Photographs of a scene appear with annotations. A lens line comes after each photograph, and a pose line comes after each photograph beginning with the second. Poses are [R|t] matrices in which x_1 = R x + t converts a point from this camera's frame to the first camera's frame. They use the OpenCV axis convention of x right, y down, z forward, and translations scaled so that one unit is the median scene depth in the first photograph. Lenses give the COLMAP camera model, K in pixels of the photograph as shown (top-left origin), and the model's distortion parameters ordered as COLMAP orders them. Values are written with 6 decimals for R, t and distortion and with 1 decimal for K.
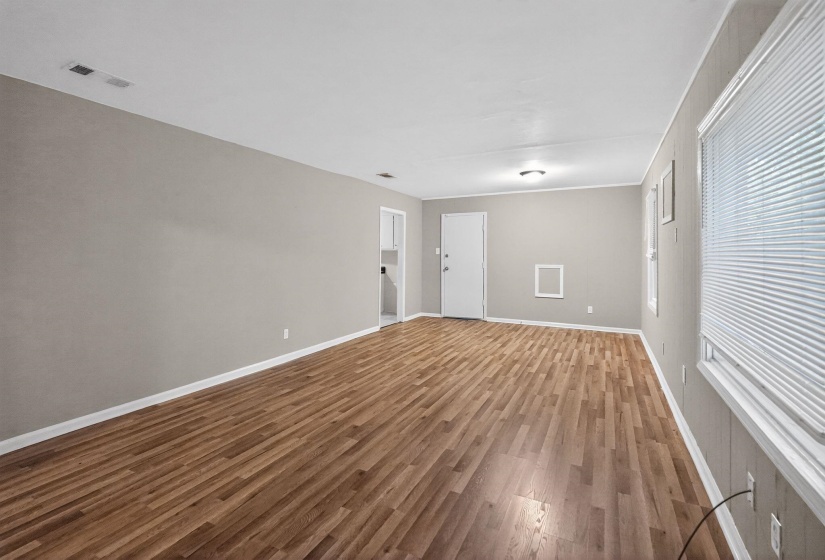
lens RADIAL K [[379.7, 0, 405.1], [0, 379.7, 249.6], [0, 0, 1]] dist [-0.015389, 0.000583]
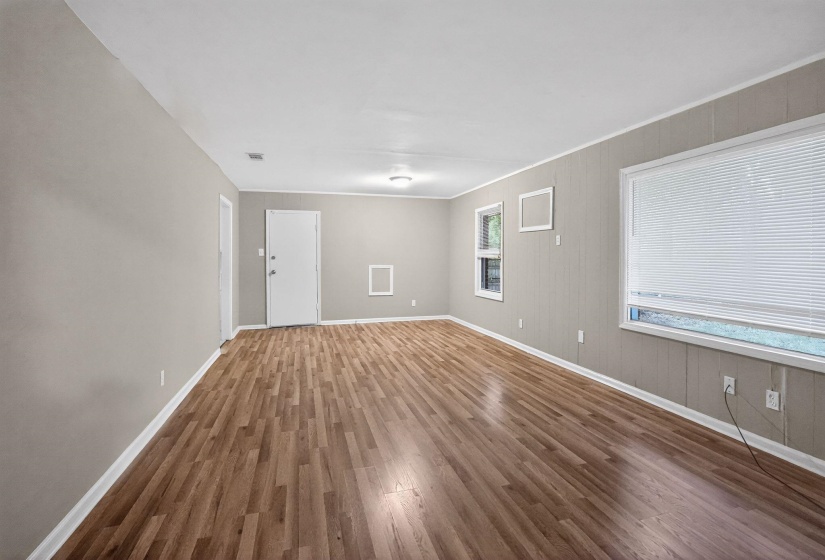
lens RADIAL K [[379.7, 0, 407.9], [0, 379.7, 256.3], [0, 0, 1]] dist [-0.015389, 0.000583]
pose [[0.722274, -0.003802, 0.691597, -0.554465], [-0.003502, 0.999952, 0.009154, 0.008859], [-0.691598, -0.009034, 0.722226, 0.301531]]
